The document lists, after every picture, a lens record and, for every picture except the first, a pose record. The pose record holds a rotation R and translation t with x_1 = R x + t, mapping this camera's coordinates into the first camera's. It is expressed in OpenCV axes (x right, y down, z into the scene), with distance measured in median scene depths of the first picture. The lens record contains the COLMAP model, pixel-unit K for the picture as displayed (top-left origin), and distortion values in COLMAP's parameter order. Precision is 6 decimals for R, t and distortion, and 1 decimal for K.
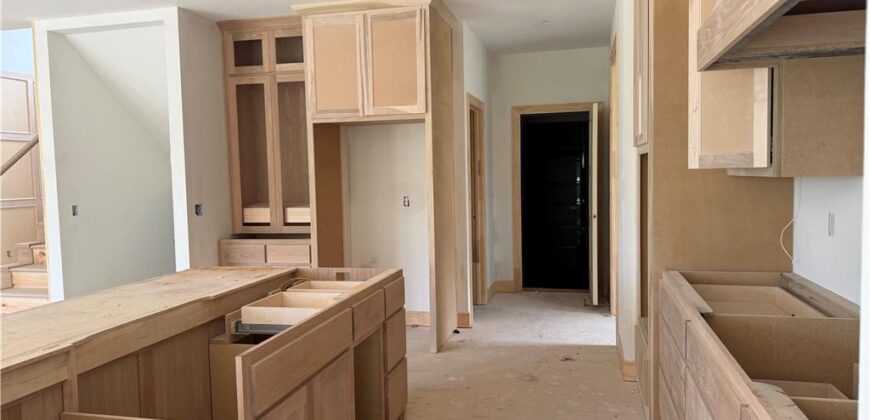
lens RADIAL K [[611.1, 0, 440.5], [0, 611.1, 214.9], [0, 0, 1]] dist [0.116272, -0.169370]
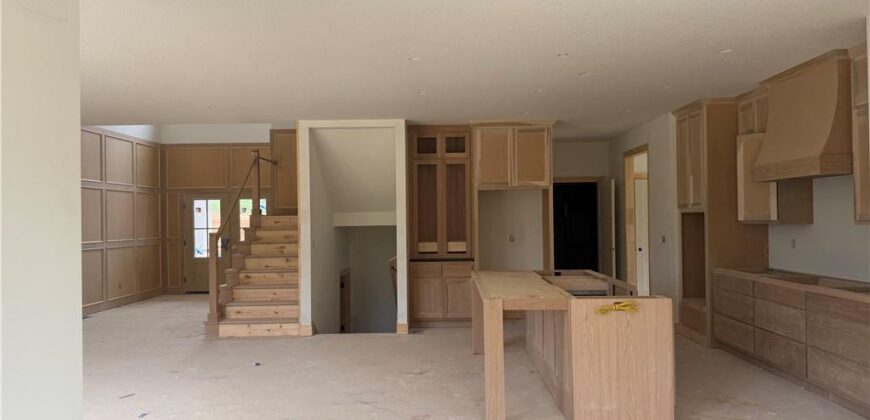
lens RADIAL K [[611.1, 0, 440.5], [0, 611.1, 214.9], [0, 0, 1]] dist [0.116272, -0.169370]
pose [[0.974703, 0.010990, 0.223235, -0.633938], [0.006843, 0.996855, -0.078955, 0.043546], [-0.223401, 0.078485, 0.971562, -0.535890]]
